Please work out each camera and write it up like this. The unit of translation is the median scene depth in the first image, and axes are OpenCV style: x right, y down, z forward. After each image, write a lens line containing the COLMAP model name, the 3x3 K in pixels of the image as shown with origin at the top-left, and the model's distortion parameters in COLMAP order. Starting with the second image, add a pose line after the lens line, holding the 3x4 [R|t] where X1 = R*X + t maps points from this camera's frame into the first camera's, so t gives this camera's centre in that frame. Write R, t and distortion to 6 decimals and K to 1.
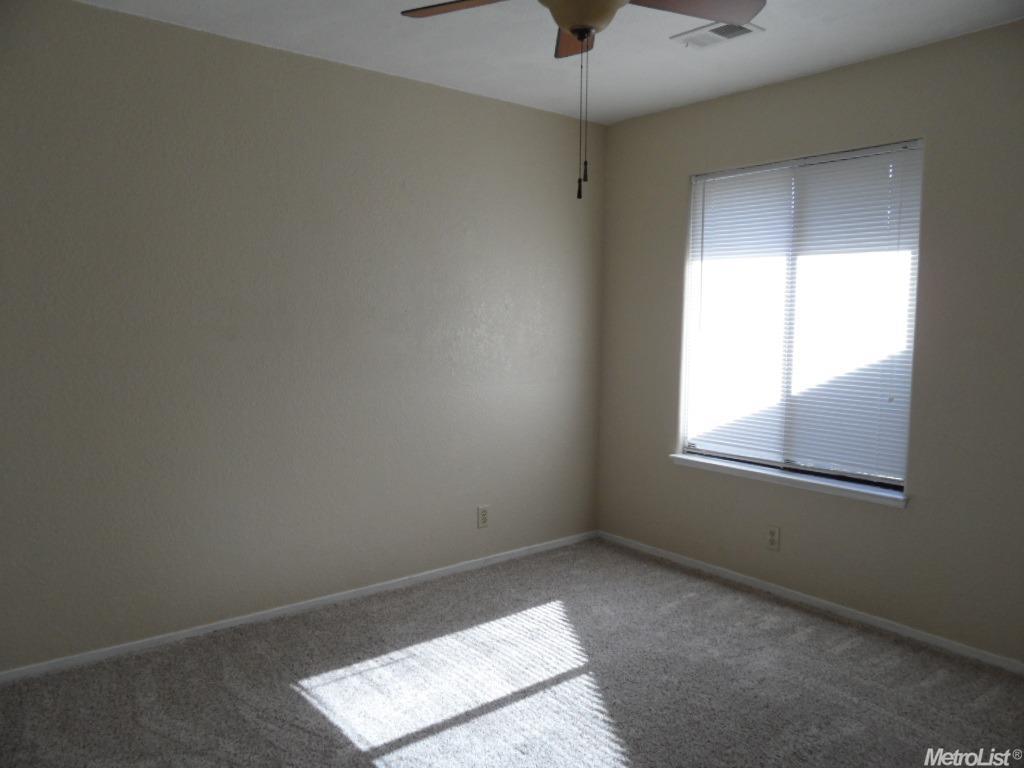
lens RADIAL K [[756.7, 0, 512.5], [0, 756.7, 385.0], [0, 0, 1]] dist [-0.025972, 0.006917]
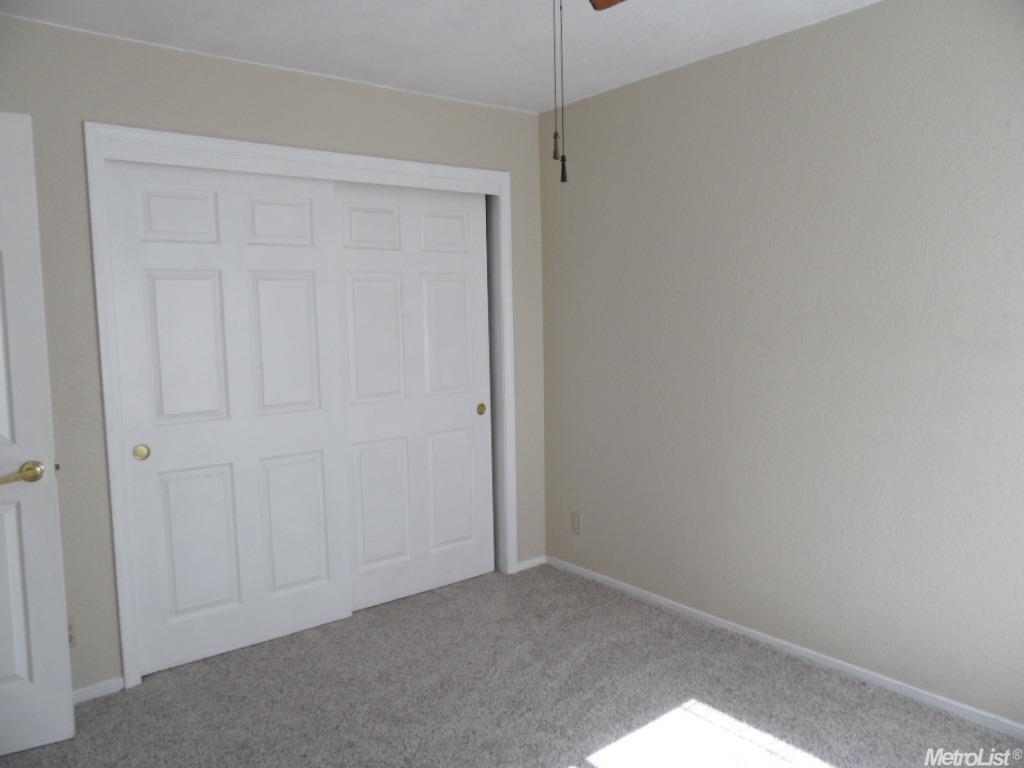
lens RADIAL K [[756.7, 0, 512.5], [0, 756.7, 382.4], [0, 0, 1]] dist [-0.025972, 0.006917]
pose [[0.002129, 0.089375, -0.995996, 0.625518], [-0.065677, 0.993860, 0.089043, -0.093301], [0.997839, 0.065224, 0.007986, 0.671558]]
